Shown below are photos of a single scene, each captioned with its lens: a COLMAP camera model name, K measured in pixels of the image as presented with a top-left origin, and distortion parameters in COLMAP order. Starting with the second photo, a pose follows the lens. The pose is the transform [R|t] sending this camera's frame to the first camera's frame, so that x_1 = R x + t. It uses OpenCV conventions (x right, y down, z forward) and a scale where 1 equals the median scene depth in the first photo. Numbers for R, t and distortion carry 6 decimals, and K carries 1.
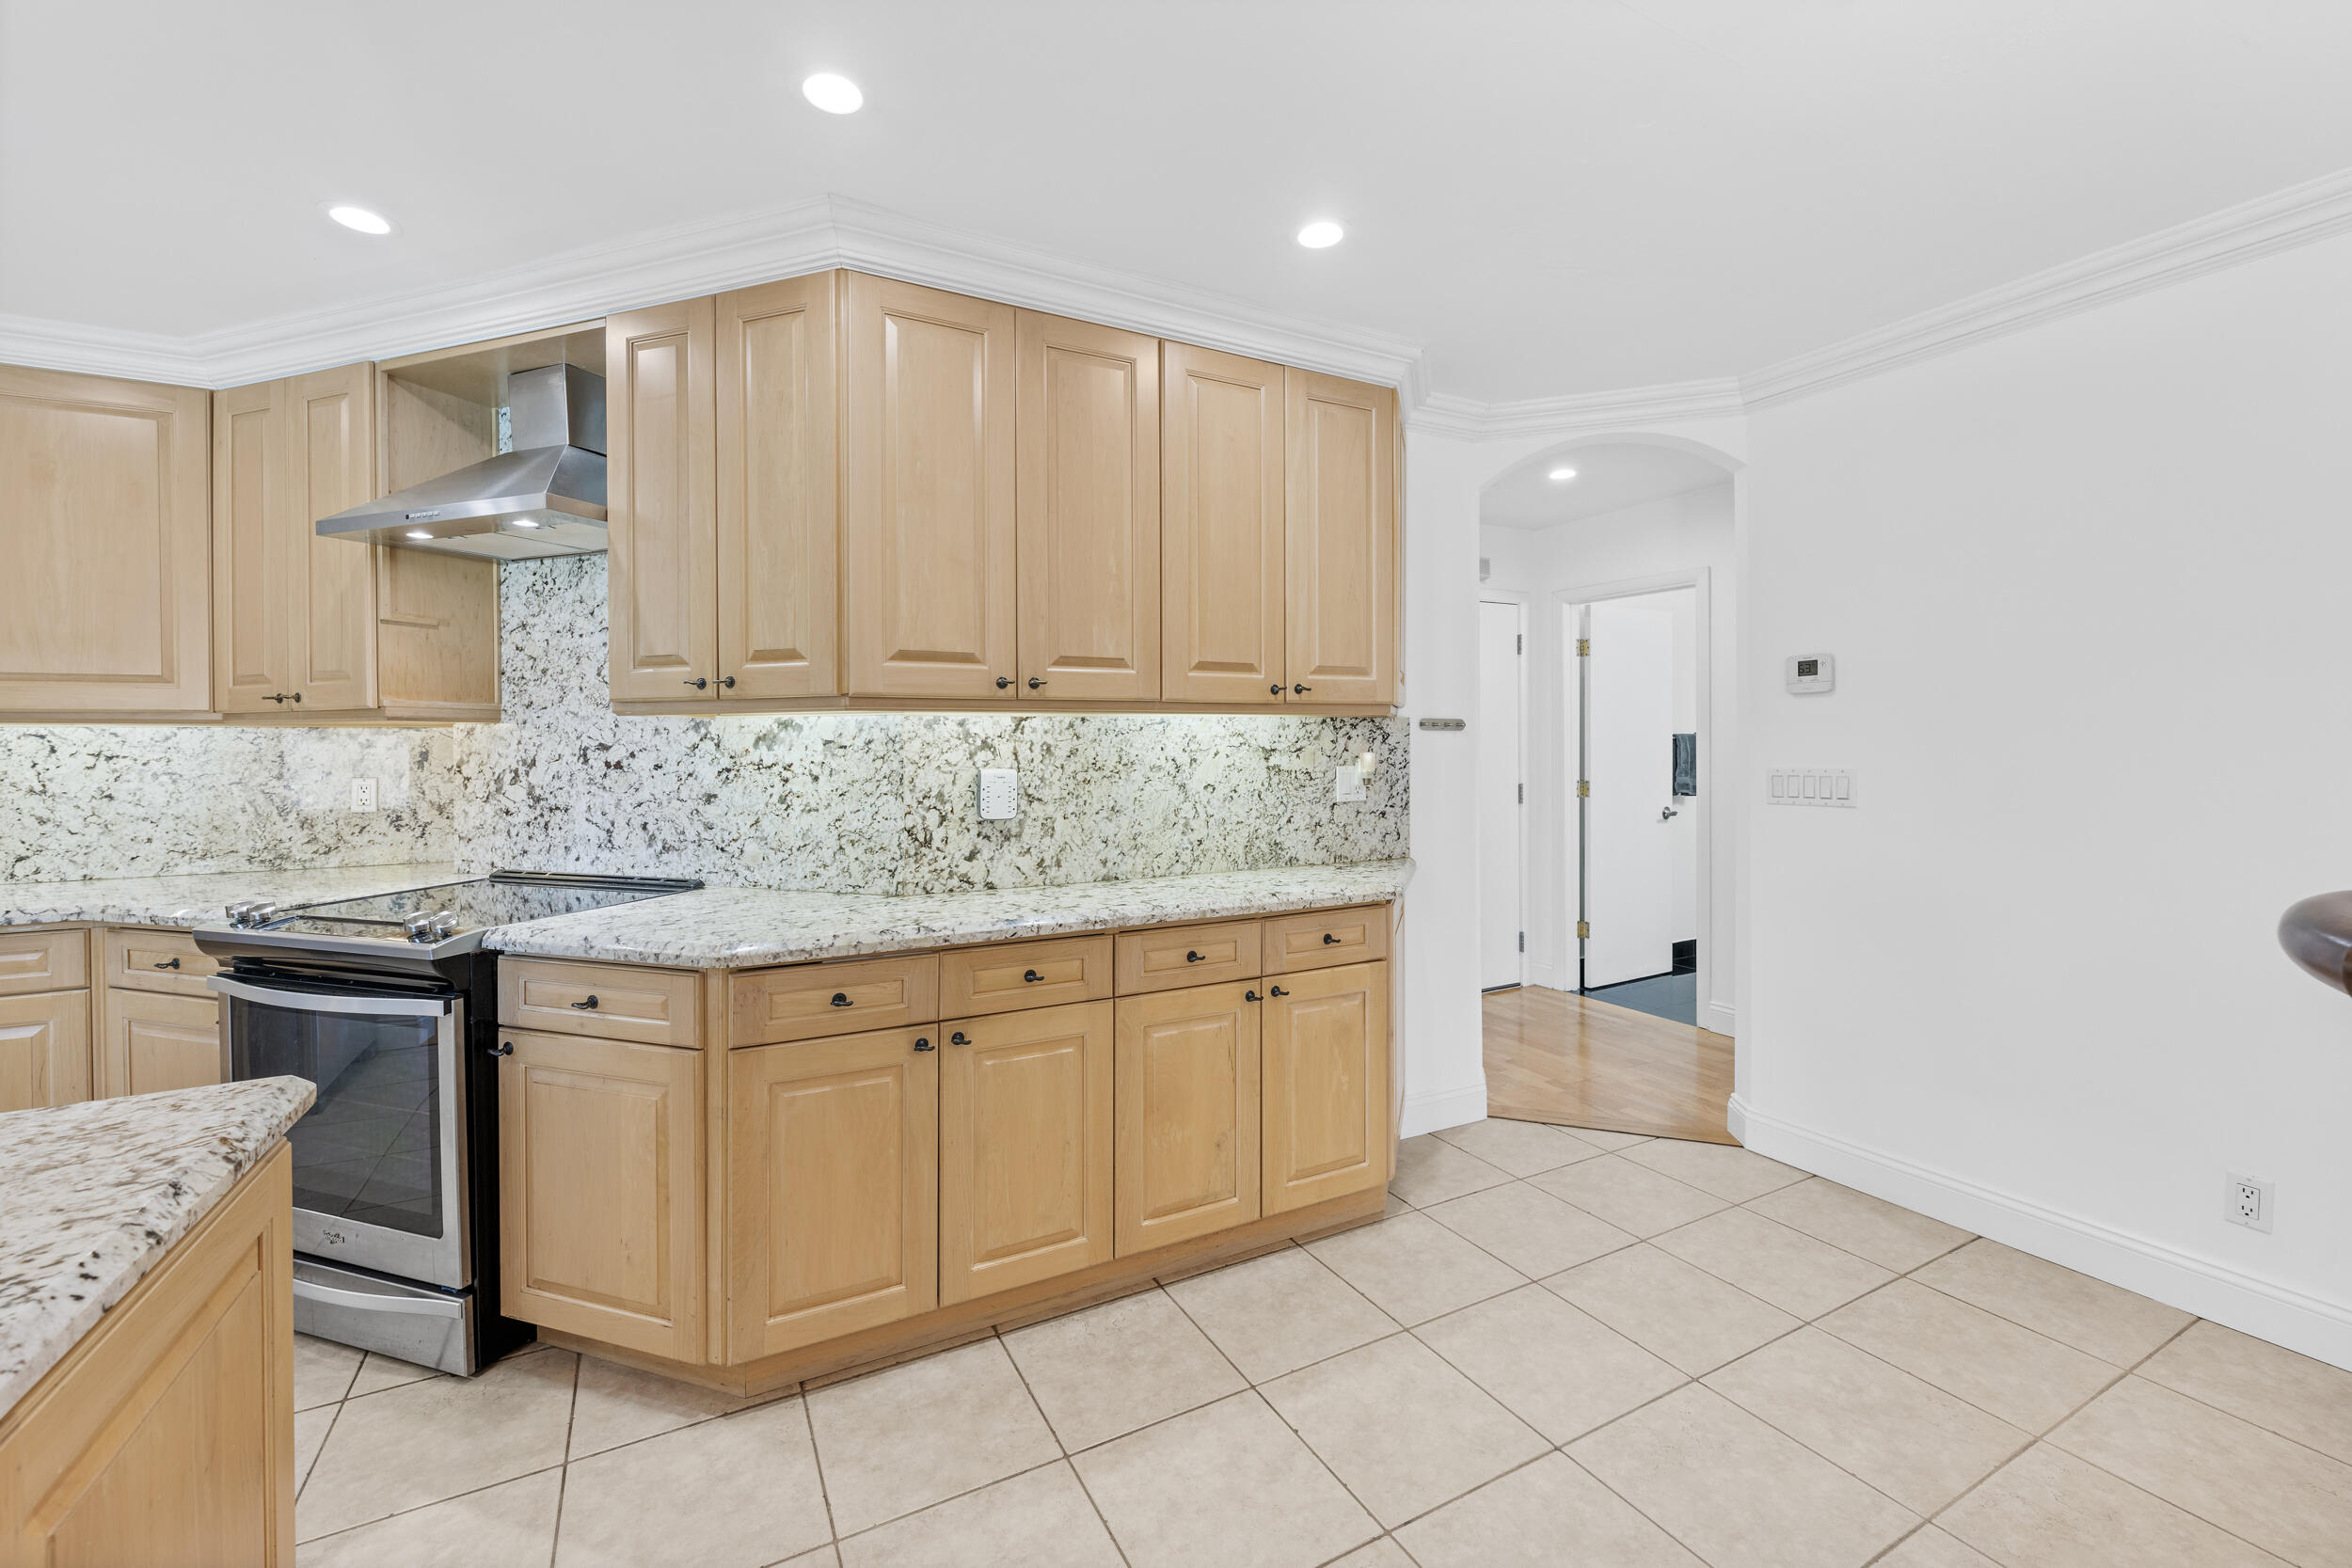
lens RADIAL K [[953.4, 0, 1165.7], [0, 953.4, 747.3], [0, 0, 1]] dist [-0.001325, -0.000055]
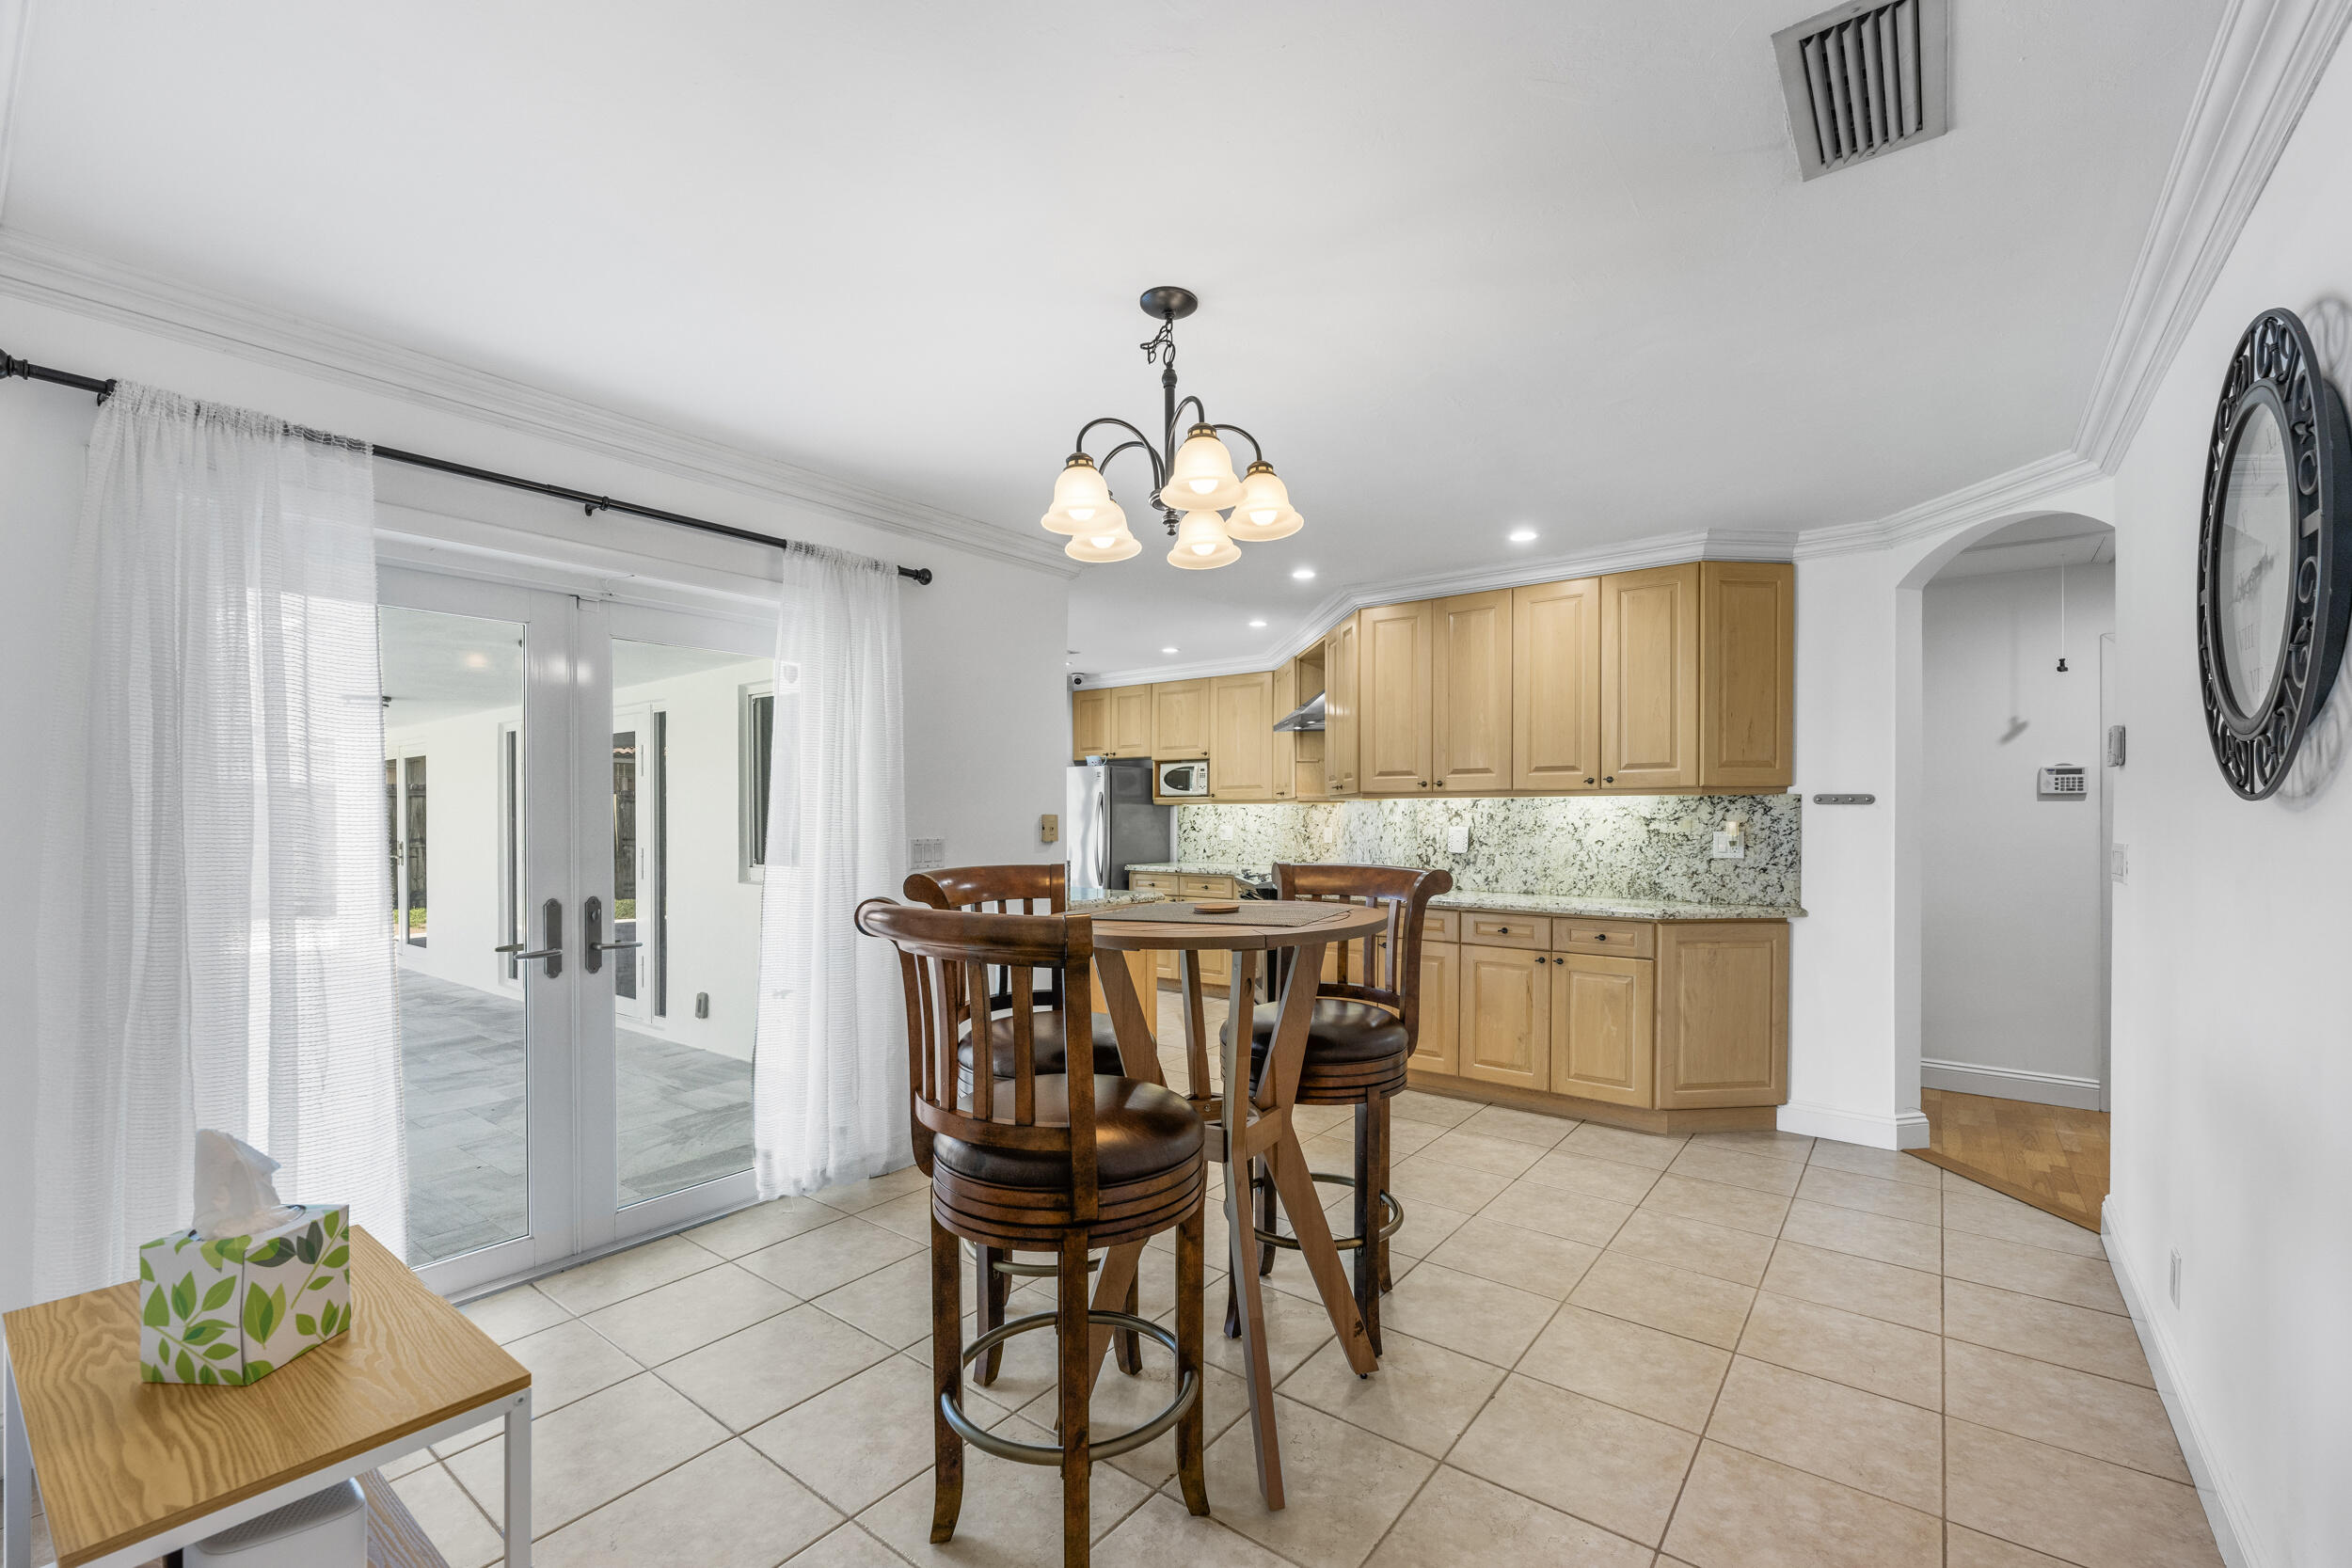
lens RADIAL K [[990.1, 0, 1203.2], [0, 990.1, 820.0], [0, 0, 1]] dist [0.000494, 0.000103]
pose [[0.432165, 0.011681, -0.901719, 1.238125], [-0.006465, 0.999931, 0.009855, -0.006034], [0.901771, 0.001570, 0.432211, -0.284166]]
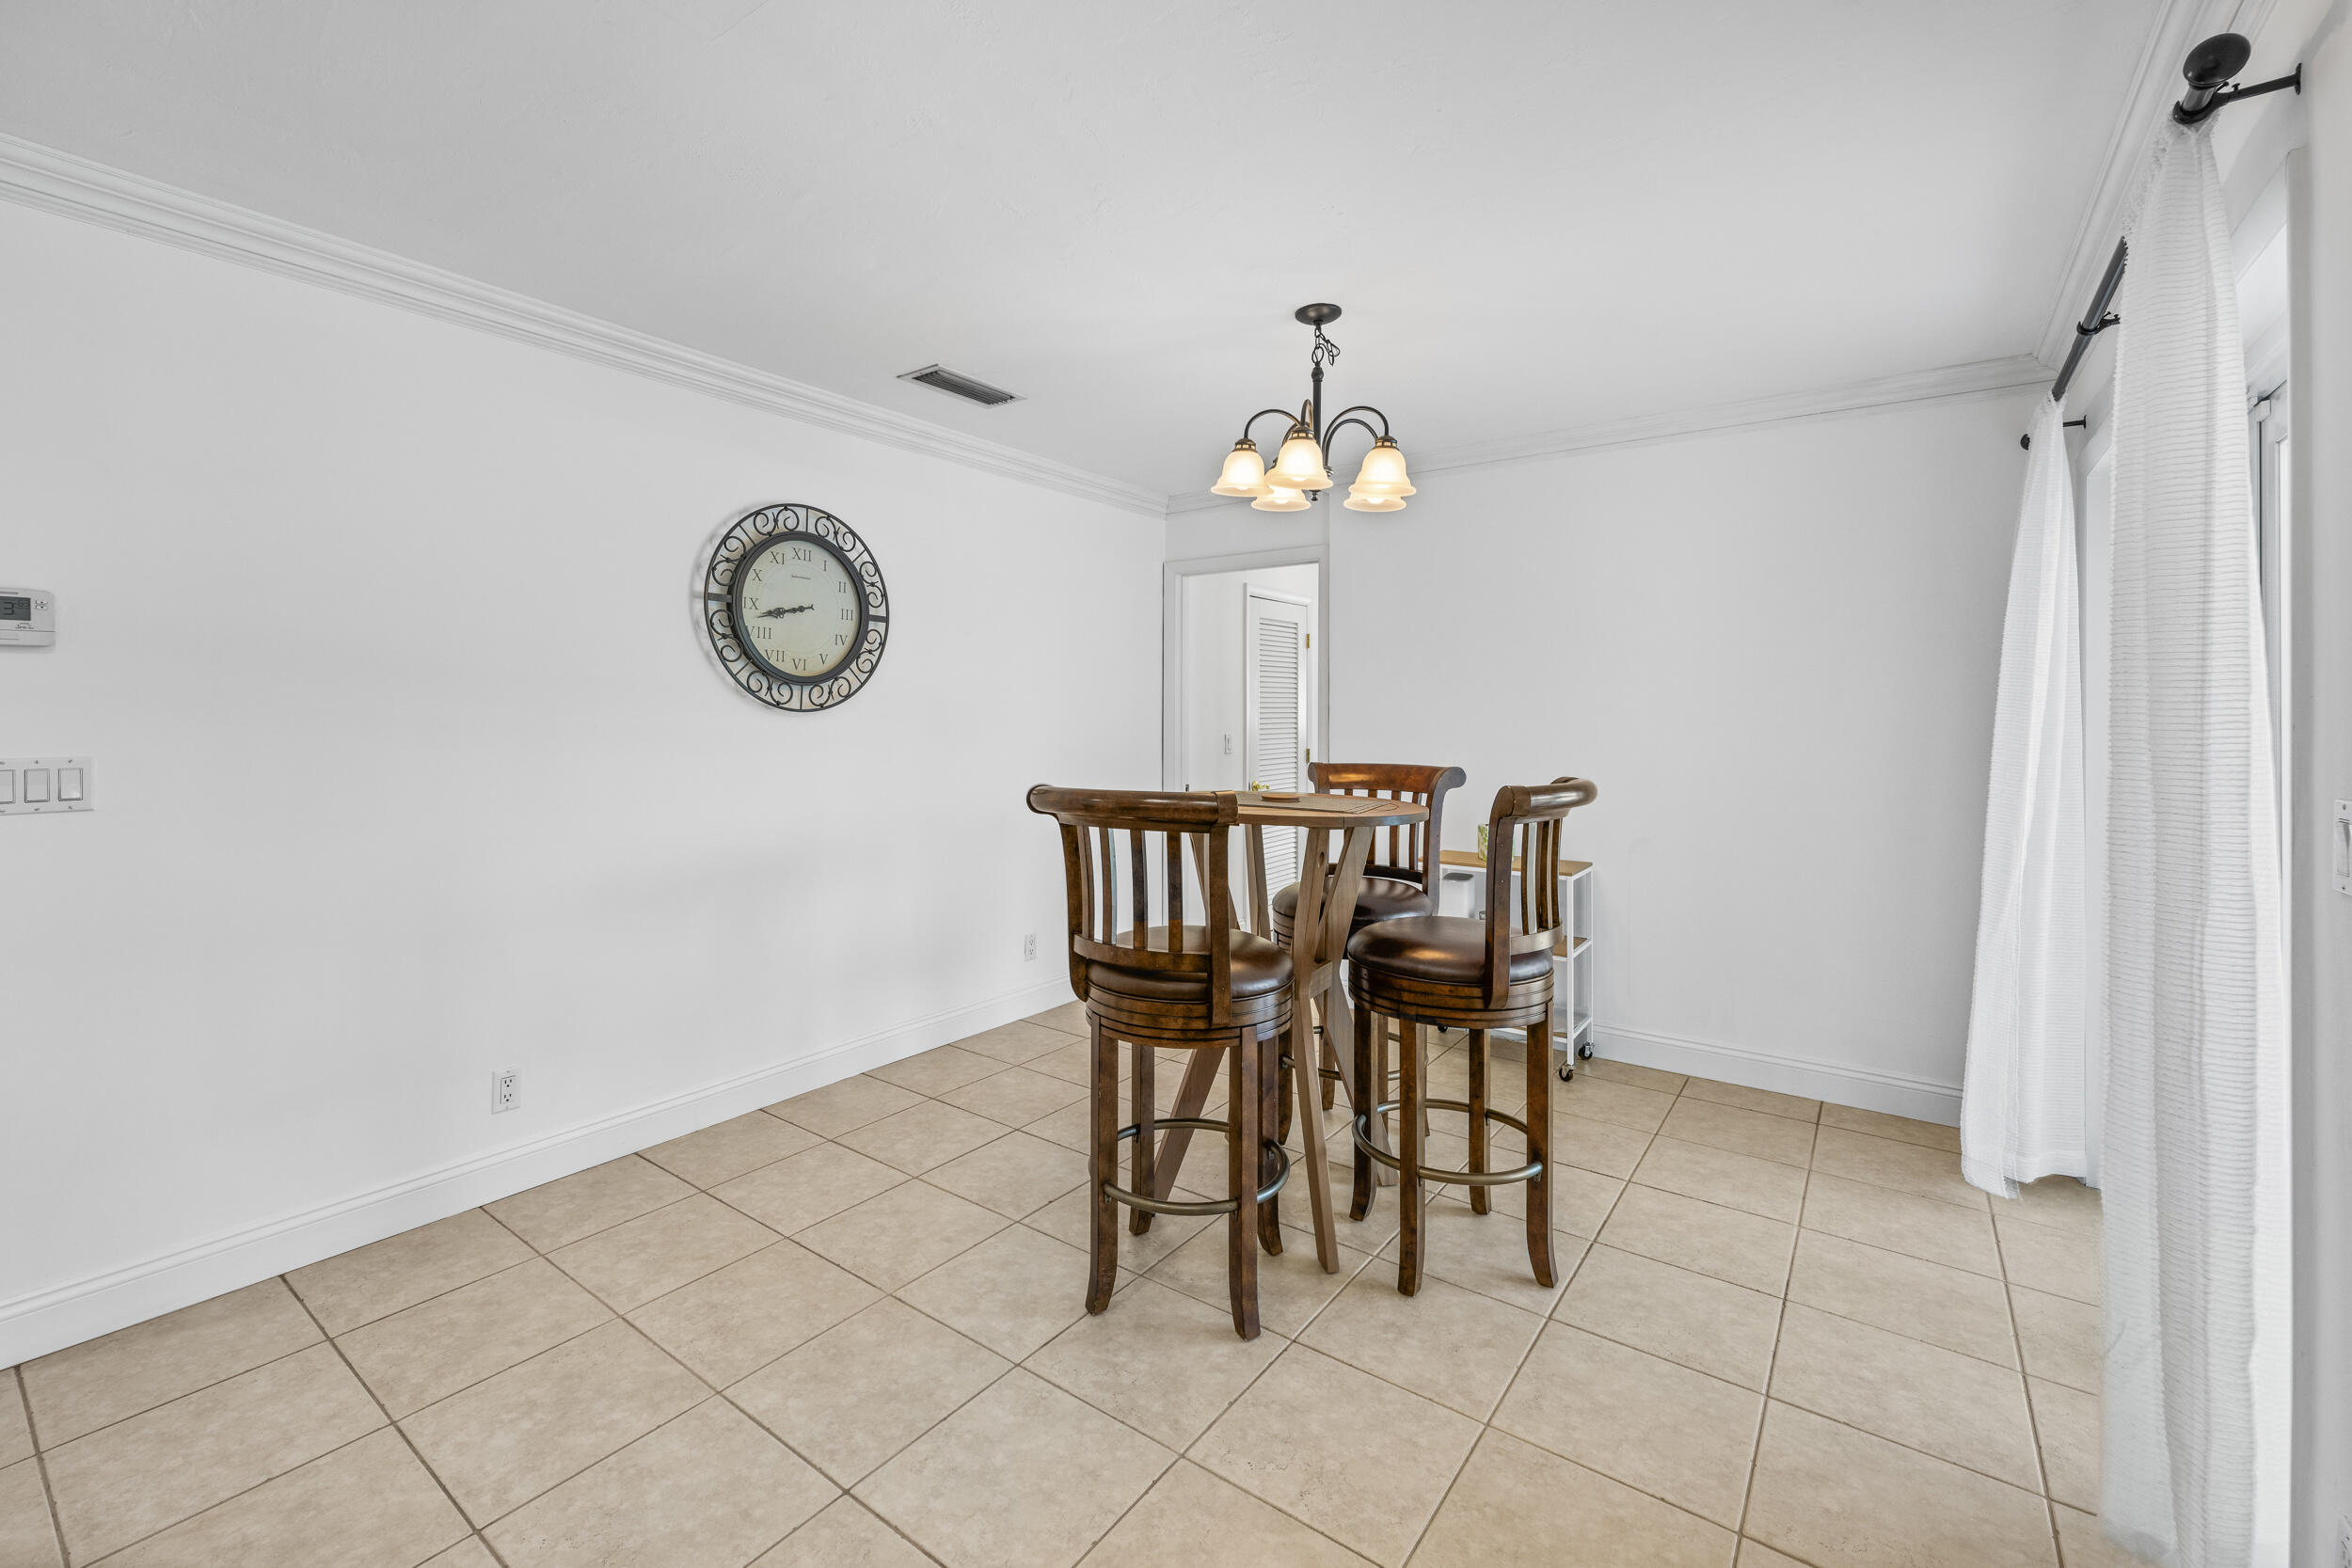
lens RADIAL K [[980.9, 0, 1156.6], [0, 980.9, 708.3], [0, 0, 1]] dist [-0.001429, -0.000220]
pose [[-0.428903, 0.012214, 0.903268, -0.298737], [0.001678, 0.999918, -0.012724, -0.003330], [-0.903349, -0.003942, -0.428889, 0.594381]]
